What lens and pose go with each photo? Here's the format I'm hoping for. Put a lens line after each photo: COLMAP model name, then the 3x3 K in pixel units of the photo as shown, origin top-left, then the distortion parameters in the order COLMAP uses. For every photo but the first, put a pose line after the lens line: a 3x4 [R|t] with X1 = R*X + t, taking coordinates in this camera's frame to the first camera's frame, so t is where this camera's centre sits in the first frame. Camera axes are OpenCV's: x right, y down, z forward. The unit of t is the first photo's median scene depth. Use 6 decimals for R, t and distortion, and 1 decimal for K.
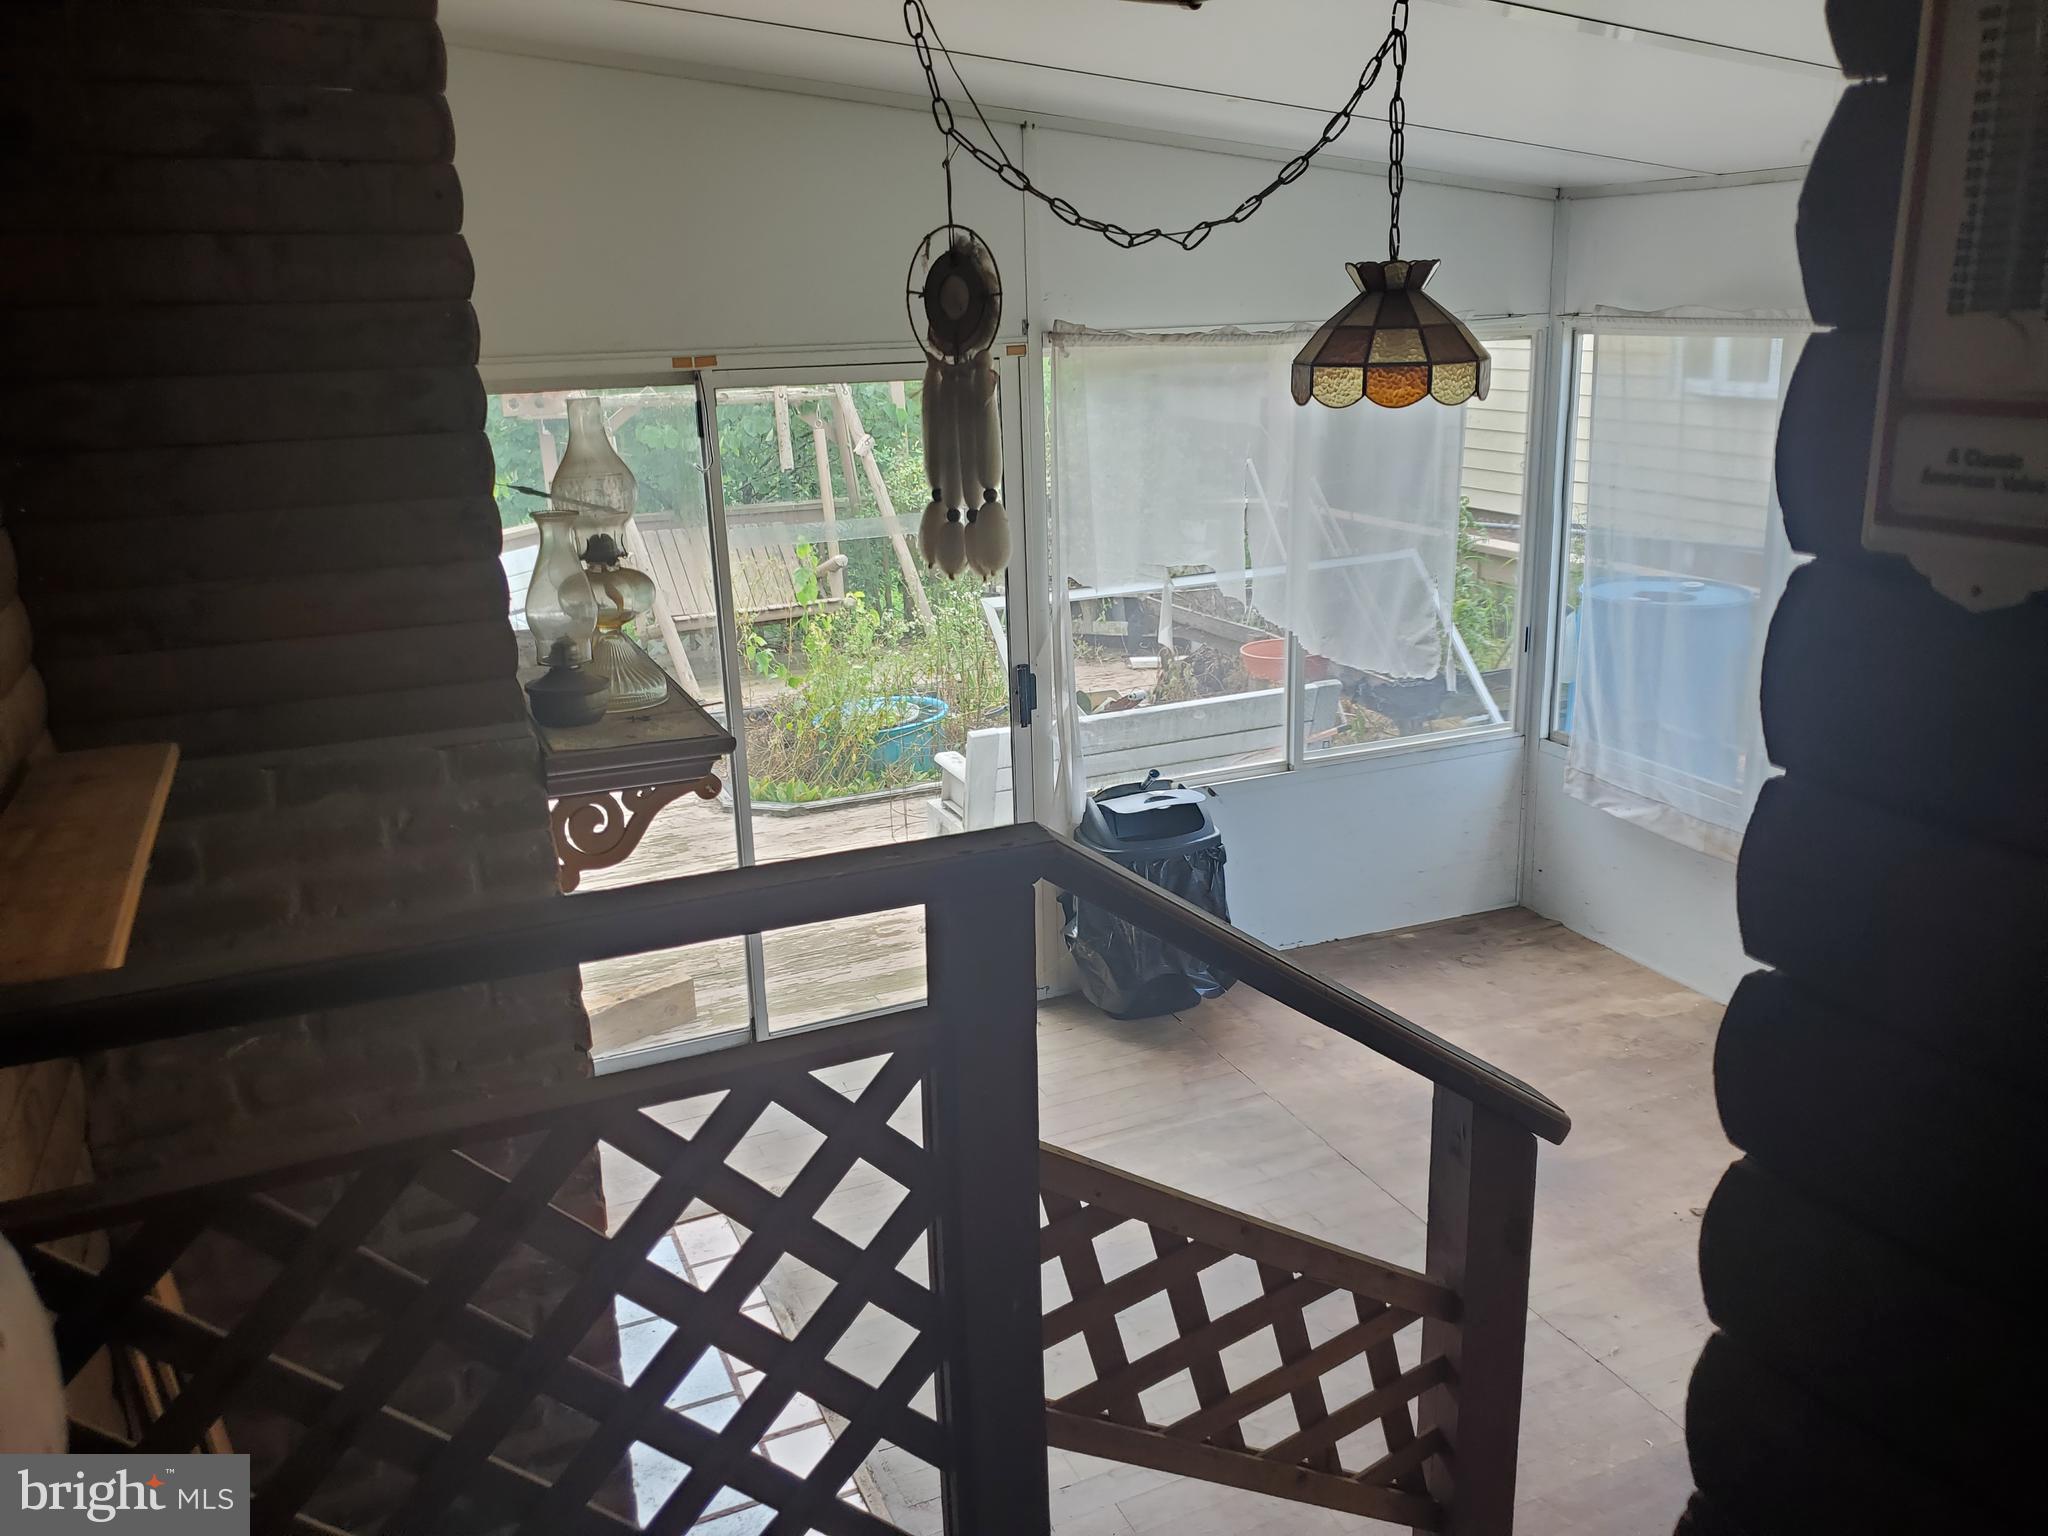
lens RADIAL K [[1592.1, 0, 1028.1], [0, 1592.1, 732.9], [0, 0, 1]] dist [0.009293, 0.013815]
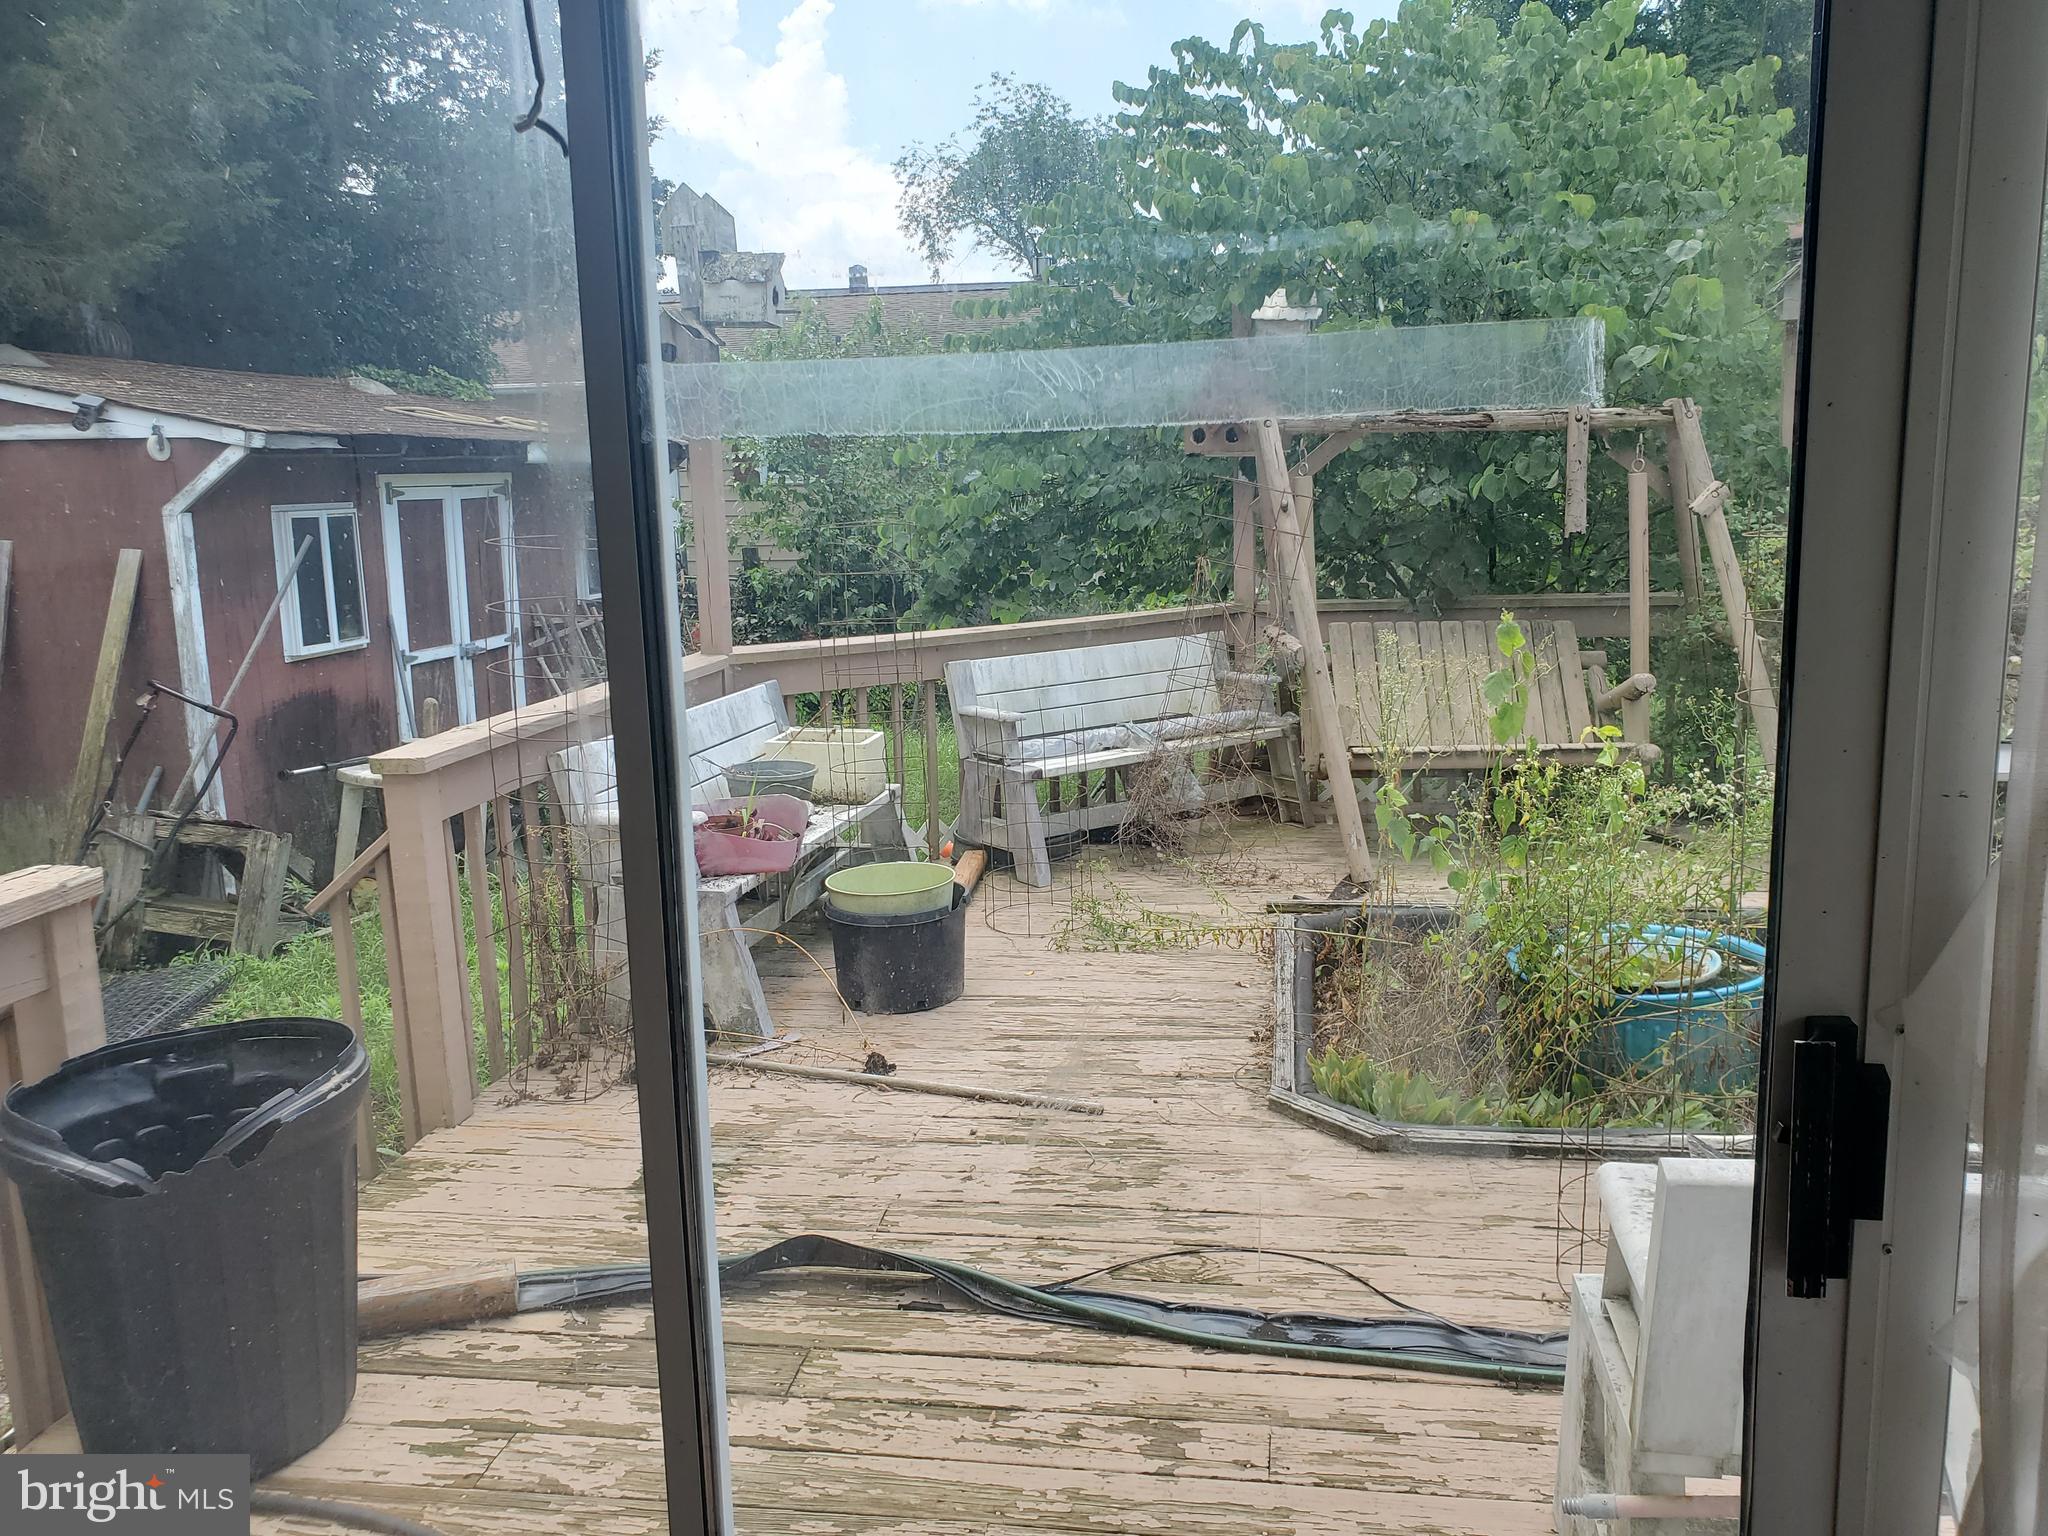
lens RADIAL K [[1592.1, 0, 1028.1], [0, 1592.1, 732.9], [0, 0, 1]] dist [0.009293, 0.013815]
pose [[0.843108, 0.083586, -0.531208, 0.008327], [-0.130082, 0.990209, -0.050650, -0.026524], [0.521773, 0.111804, 0.845726, 0.361902]]
